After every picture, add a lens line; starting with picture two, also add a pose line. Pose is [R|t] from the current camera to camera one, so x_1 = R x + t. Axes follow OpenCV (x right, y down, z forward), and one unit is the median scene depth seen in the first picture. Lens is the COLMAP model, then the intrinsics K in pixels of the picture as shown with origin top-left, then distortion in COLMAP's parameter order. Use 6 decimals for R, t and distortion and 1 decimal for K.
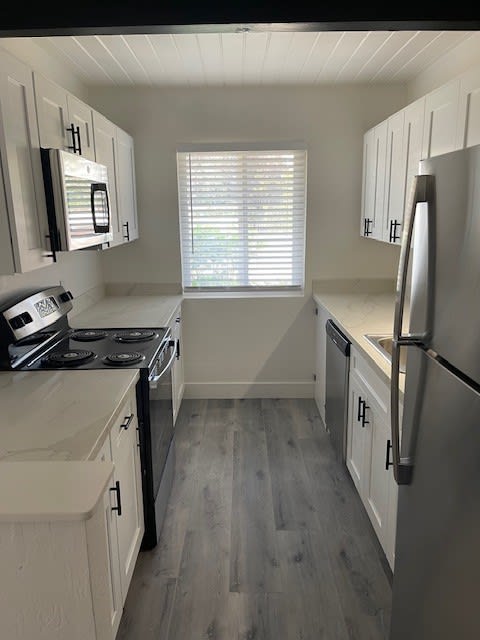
lens RADIAL K [[478.6, 0, 239.0], [0, 478.6, 316.4], [0, 0, 1]] dist [0.021609, -0.006403]
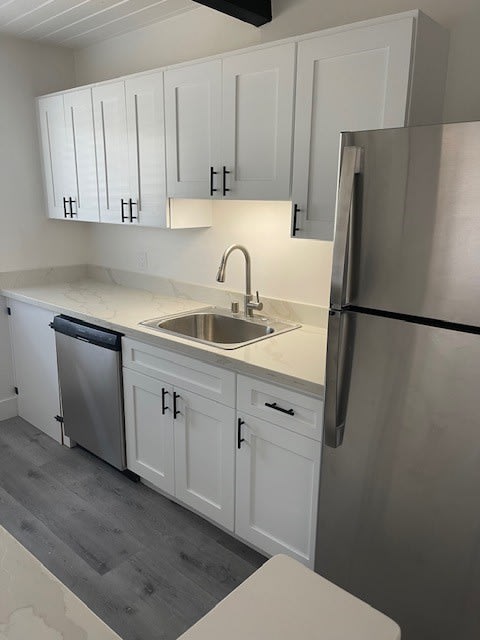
lens RADIAL K [[478.6, 0, 239.0], [0, 478.6, 316.4], [0, 0, 1]] dist [0.021609, -0.006403]
pose [[0.664066, -0.158455, 0.730691, -0.250476], [0.141864, 0.986235, 0.084943, -0.022047], [-0.734092, 0.047251, 0.677404, 0.214260]]
